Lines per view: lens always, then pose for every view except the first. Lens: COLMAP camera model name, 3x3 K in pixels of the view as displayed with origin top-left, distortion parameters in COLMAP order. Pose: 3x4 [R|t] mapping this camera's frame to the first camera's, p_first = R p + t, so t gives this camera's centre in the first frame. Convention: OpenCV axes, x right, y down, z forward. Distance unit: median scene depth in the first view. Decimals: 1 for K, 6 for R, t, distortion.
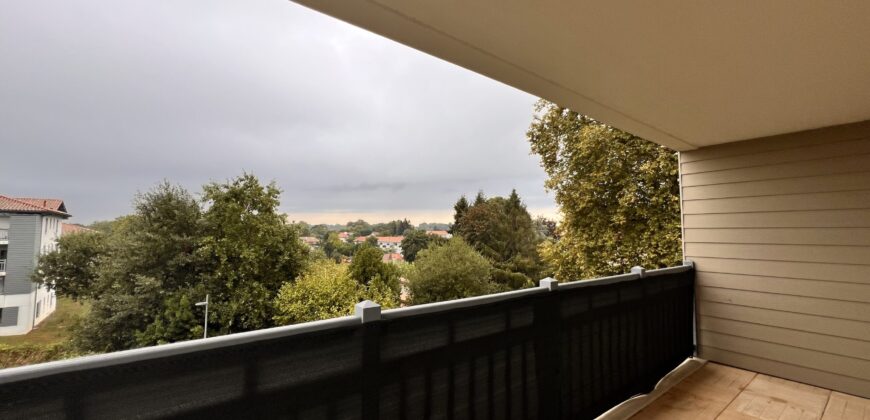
lens RADIAL K [[347.4, 0, 435.0], [0, 347.4, 210.0], [0, 0, 1]] dist [-0.000772, -0.000037]
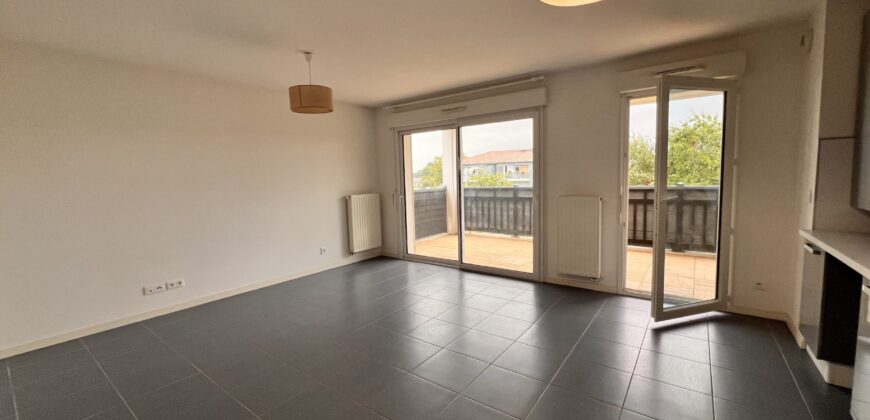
lens RADIAL K [[349.8, 0, 433.9], [0, 349.8, 205.5], [0, 0, 1]] dist [0.000430, 0.000104]
pose [[0.271367, 0.069094, -0.959993, 0.323107], [0.090591, 0.991158, 0.096945, -0.001395], [0.958203, -0.113274, 0.262708, -0.106809]]
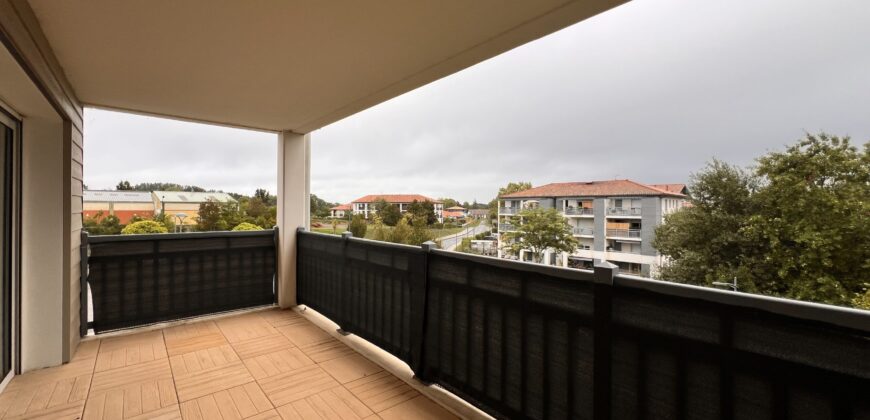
lens RADIAL K [[349.8, 0, 433.9], [0, 349.8, 205.5], [0, 0, 1]] dist [0.000430, 0.000104]
pose [[0.066305, -0.010451, -0.997745, 0.186051], [0.057183, 0.998342, -0.006658, 0.010235], [0.996159, -0.056612, 0.066793, 0.116705]]
